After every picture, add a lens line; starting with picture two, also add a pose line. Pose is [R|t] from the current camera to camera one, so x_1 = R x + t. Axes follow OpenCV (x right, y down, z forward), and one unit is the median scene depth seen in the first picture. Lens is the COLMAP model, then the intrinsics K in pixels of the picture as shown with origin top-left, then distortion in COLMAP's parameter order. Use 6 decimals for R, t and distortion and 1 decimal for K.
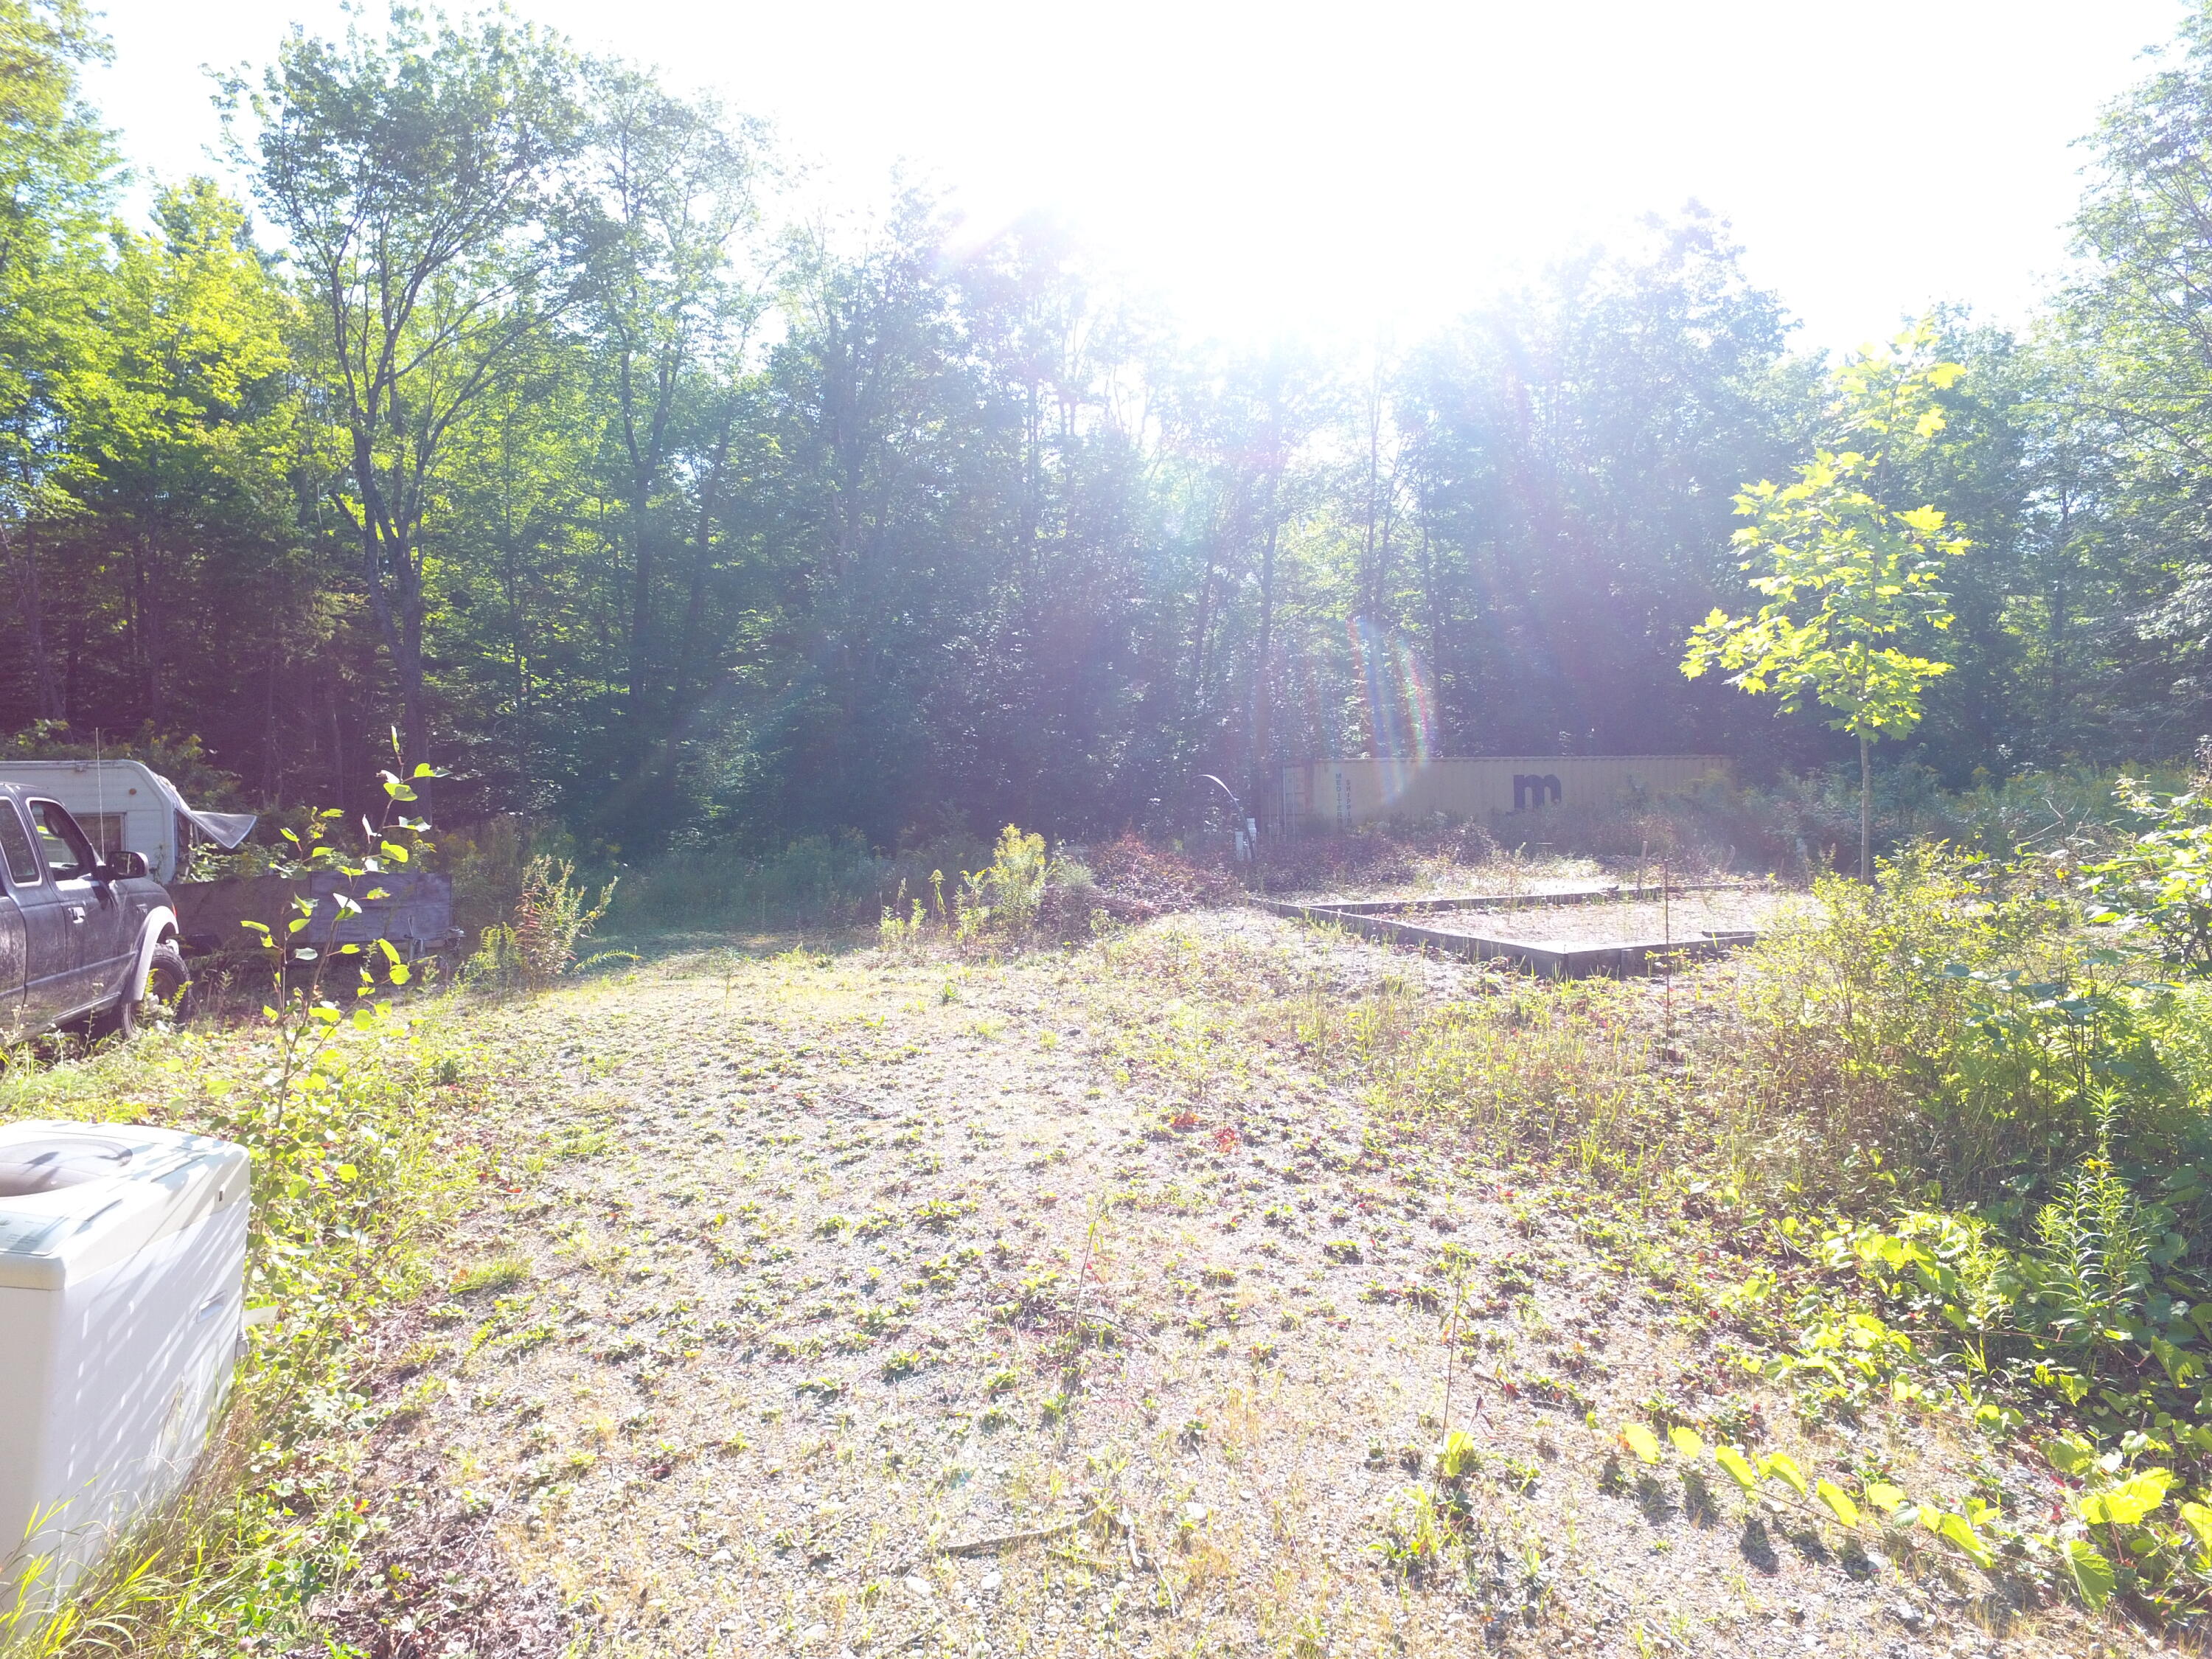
lens RADIAL K [[1287.0, 0, 1106.0], [0, 1287.0, 829.5], [0, 0, 1]] dist [-0.004910, 0.003940]
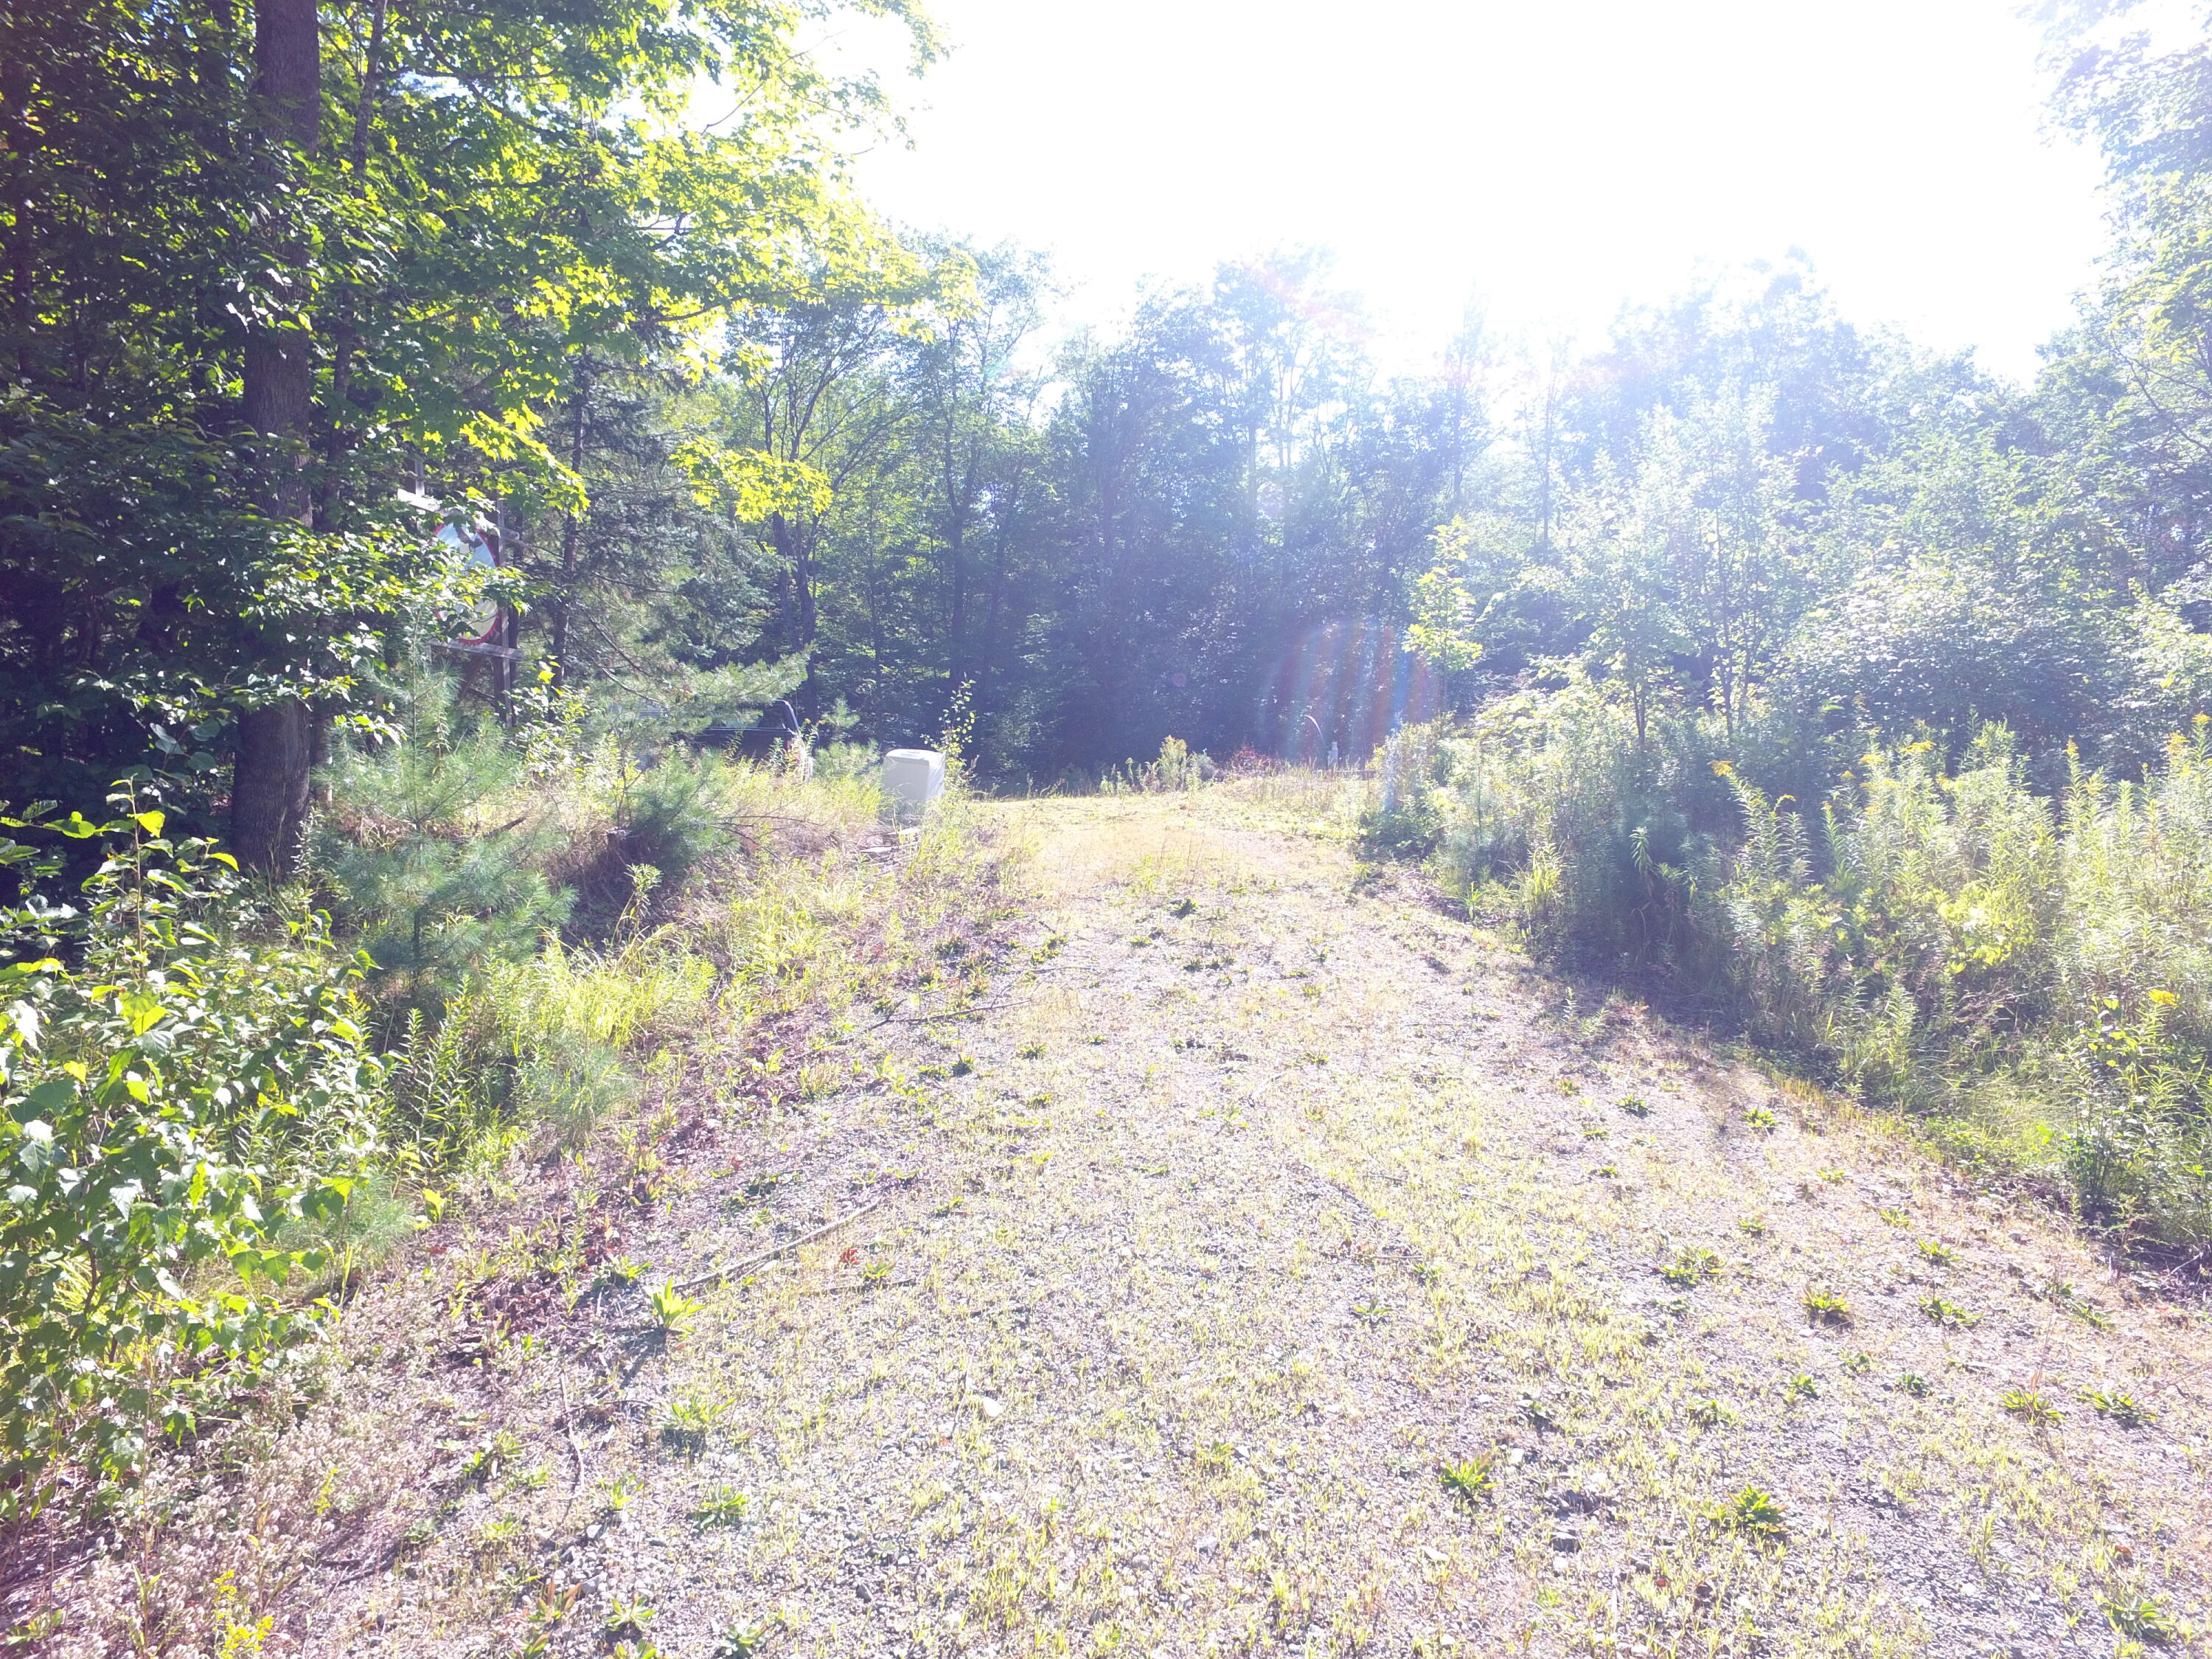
lens RADIAL K [[1287.0, 0, 1106.0], [0, 1287.0, 829.5], [0, 0, 1]] dist [-0.004910, 0.003940]
pose [[0.977828, 0.005031, -0.209347, 0.084163], [-0.002050, 0.999893, 0.014453, 0.038520], [0.209398, -0.013703, 0.977735, -0.320867]]
